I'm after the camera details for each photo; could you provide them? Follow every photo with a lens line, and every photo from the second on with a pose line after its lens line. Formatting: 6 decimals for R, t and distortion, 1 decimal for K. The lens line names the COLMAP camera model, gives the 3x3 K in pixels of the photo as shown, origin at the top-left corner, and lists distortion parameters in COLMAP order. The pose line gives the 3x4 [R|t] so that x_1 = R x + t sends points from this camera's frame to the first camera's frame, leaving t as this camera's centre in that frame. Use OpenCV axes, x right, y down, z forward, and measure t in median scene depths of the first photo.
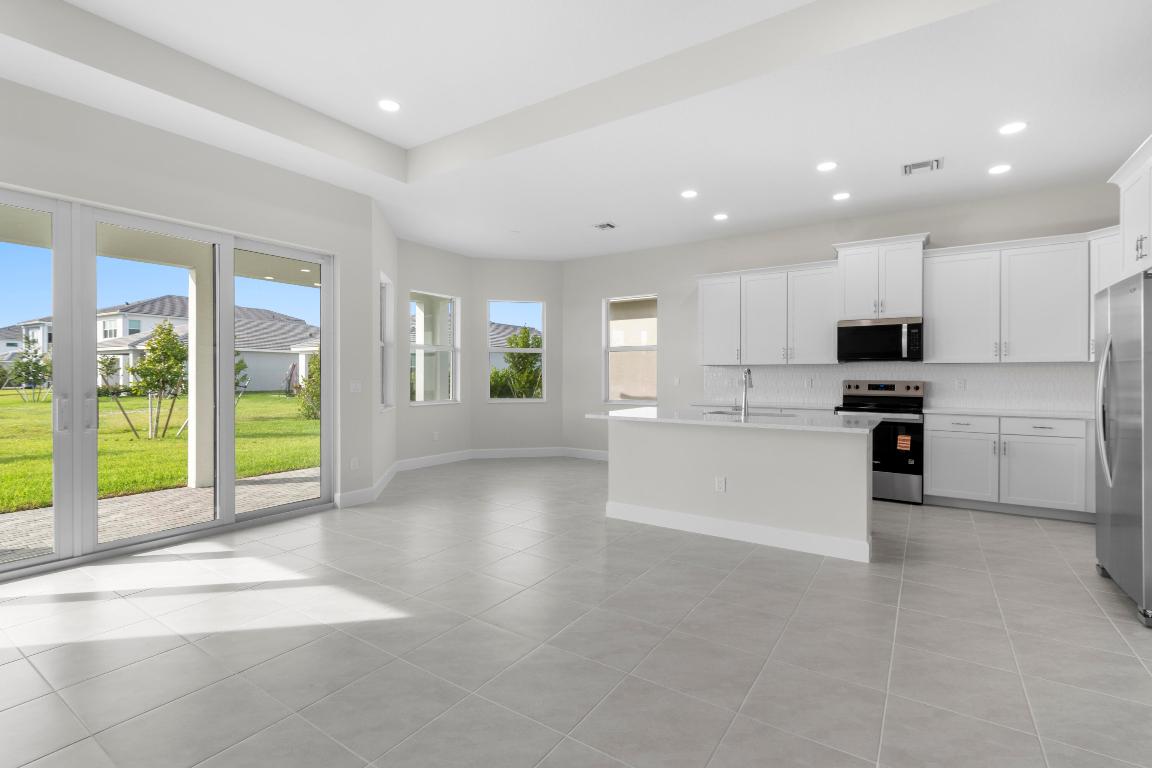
lens RADIAL K [[516.3, 0, 576.5], [0, 516.3, 377.4], [0, 0, 1]] dist [0.008954, 0.000280]
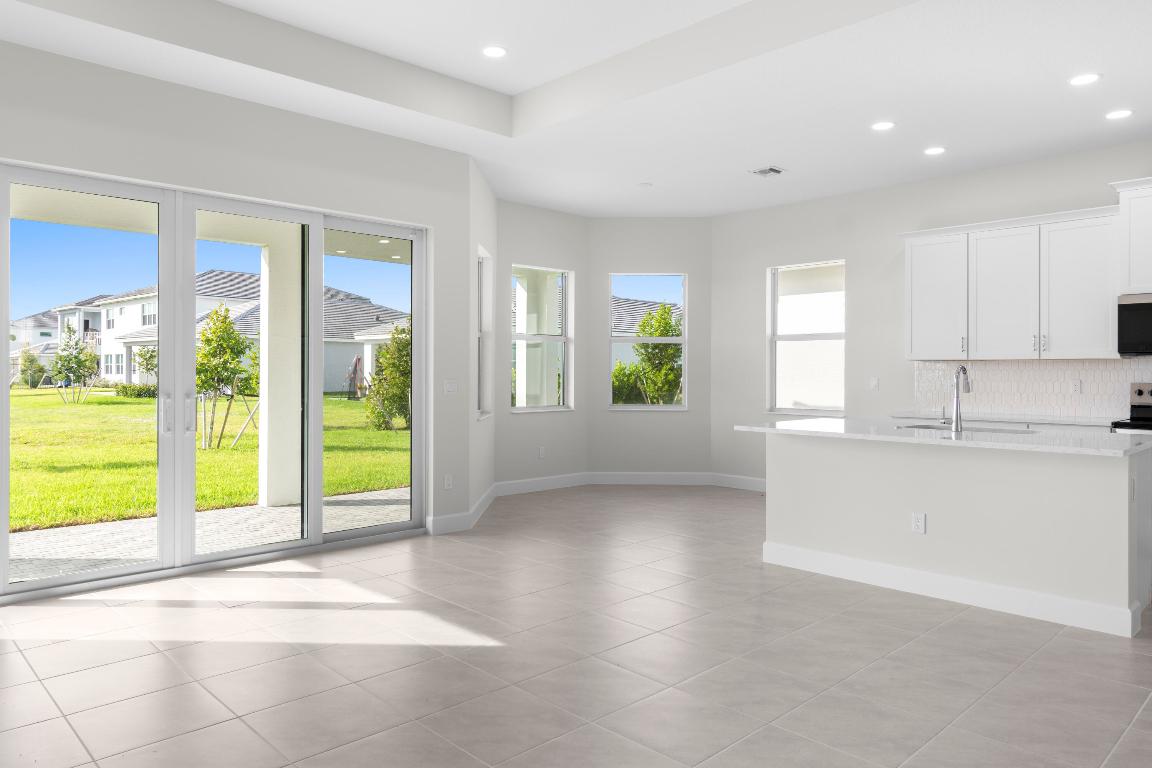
lens RADIAL K [[772.3, 0, 577.5], [0, 772.3, 376.4], [0, 0, 1]] dist [-0.024229, 0.000416]
pose [[0.977369, 0.003293, -0.211518, 0.024184], [-0.002923, 0.999994, 0.002058, -0.002812], [0.211523, -0.001393, 0.977372, -0.130734]]
